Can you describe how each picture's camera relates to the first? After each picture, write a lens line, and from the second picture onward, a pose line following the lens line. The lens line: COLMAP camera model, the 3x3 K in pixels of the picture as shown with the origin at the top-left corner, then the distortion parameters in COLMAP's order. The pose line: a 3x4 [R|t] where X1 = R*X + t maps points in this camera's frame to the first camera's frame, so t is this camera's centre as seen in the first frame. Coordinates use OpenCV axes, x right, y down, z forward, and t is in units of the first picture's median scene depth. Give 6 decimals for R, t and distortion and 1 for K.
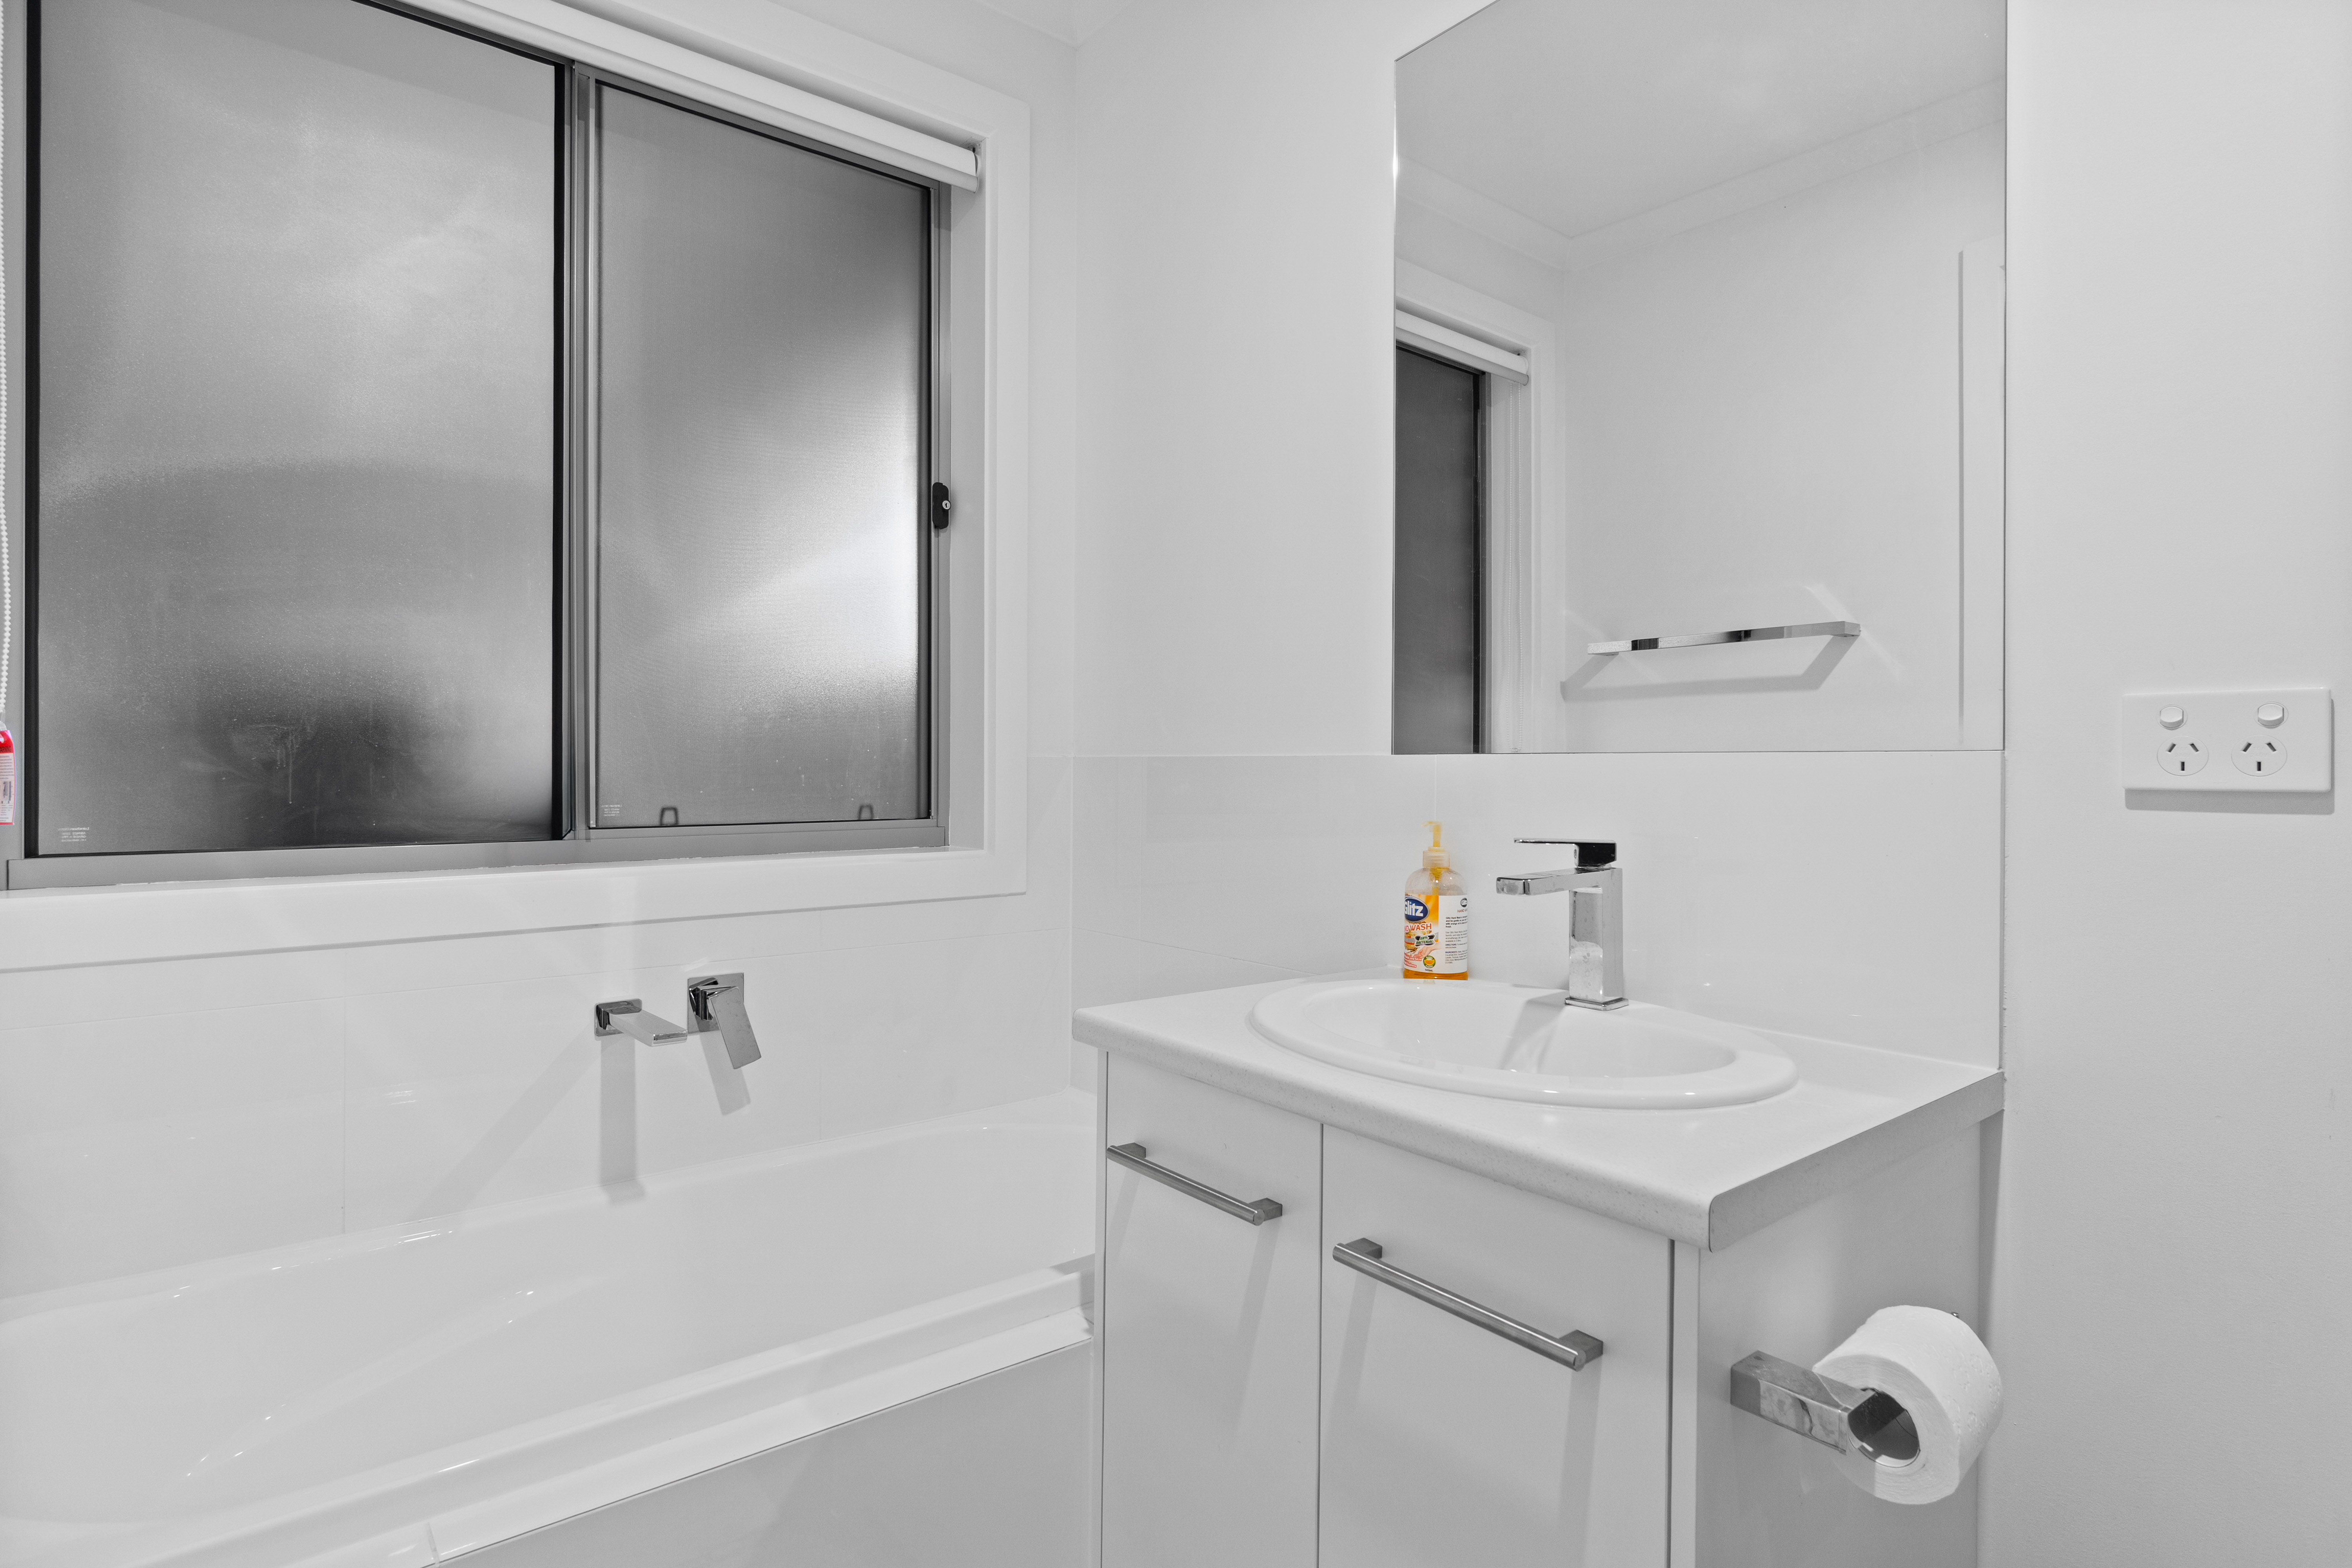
lens RADIAL K [[1200.4, 0, 1182.4], [0, 1200.4, 770.9], [0, 0, 1]] dist [-0.001054, 0.000318]
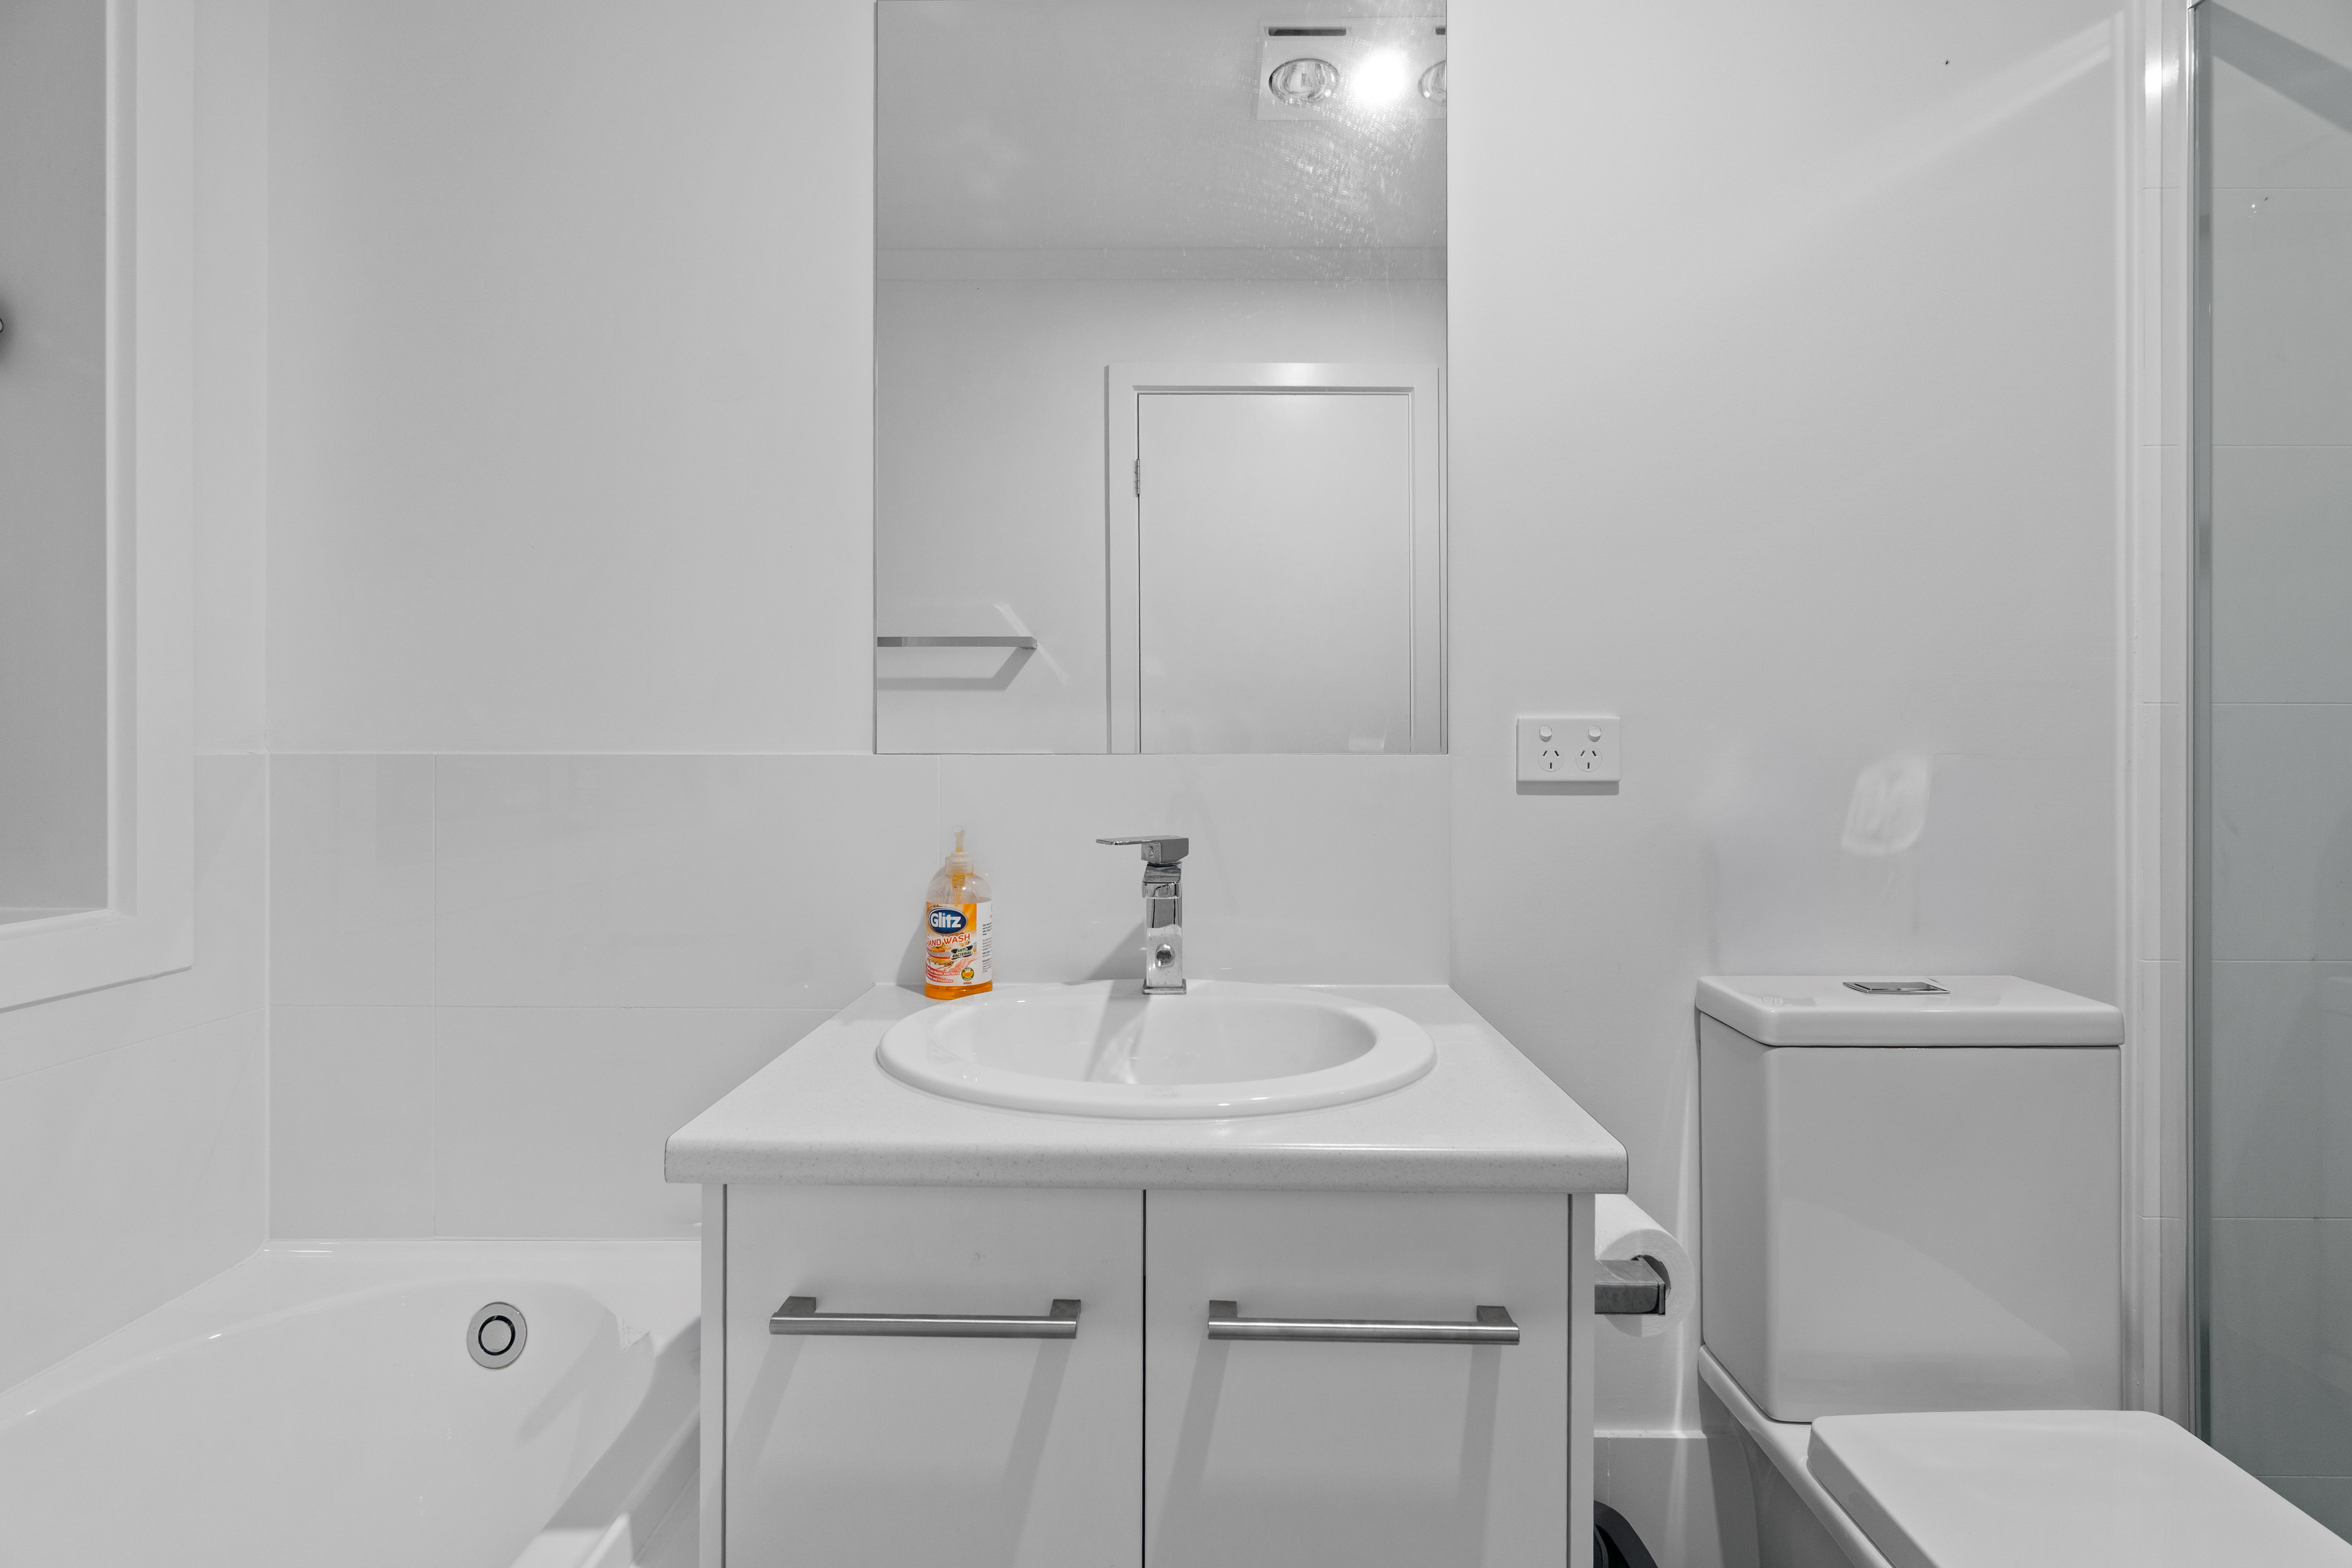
lens RADIAL K [[1024.8, 0, 1380.6], [0, 1024.8, 747.2], [0, 0, 1]] dist [-0.001117, -0.000393]
pose [[0.636193, 0.002092, 0.771527, -0.244021], [0.003617, 0.999977, -0.005693, -0.016496], [-0.771522, 0.006412, 0.636171, 0.270429]]
